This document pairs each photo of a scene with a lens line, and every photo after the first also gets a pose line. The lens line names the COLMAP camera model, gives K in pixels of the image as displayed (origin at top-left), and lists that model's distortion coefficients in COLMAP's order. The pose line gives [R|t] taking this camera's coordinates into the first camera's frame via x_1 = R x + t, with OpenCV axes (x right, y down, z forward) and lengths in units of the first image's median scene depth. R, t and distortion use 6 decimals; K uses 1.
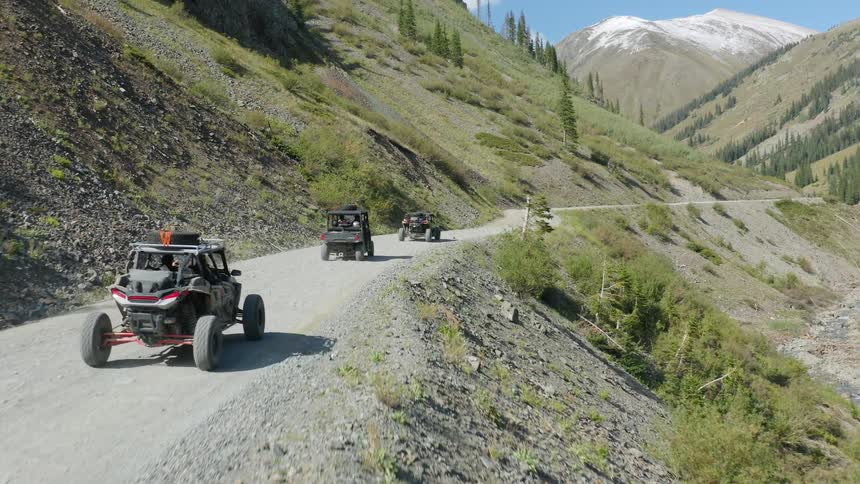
lens RADIAL K [[1004.5, 0, 427.2], [0, 1004.5, 241.2], [0, 0, 1]] dist [-0.181662, 0.000000]
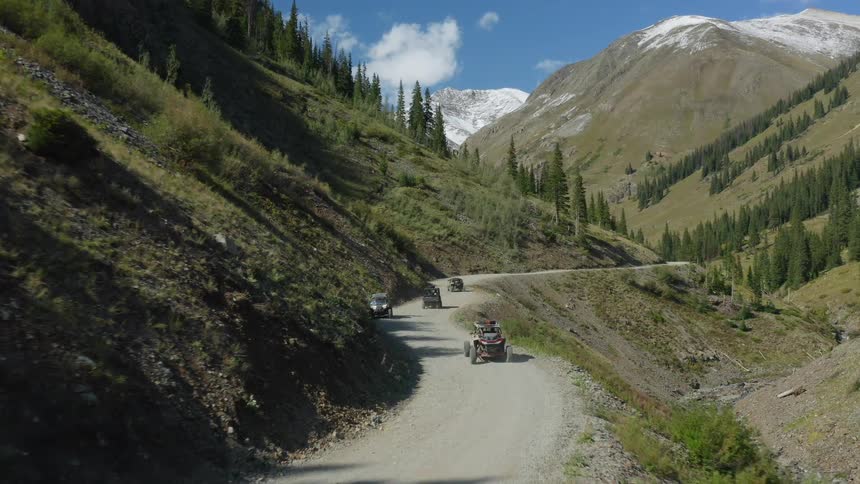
lens RADIAL K [[1004.5, 0, 428.8], [0, 1004.5, 243.1], [0, 0, 1]] dist [-0.181662, 0.000000]
pose [[0.996306, -0.006244, -0.085650, 0.103723], [0.001723, 0.998606, -0.052757, -0.019742], [0.085860, 0.052414, 0.994928, 0.377620]]
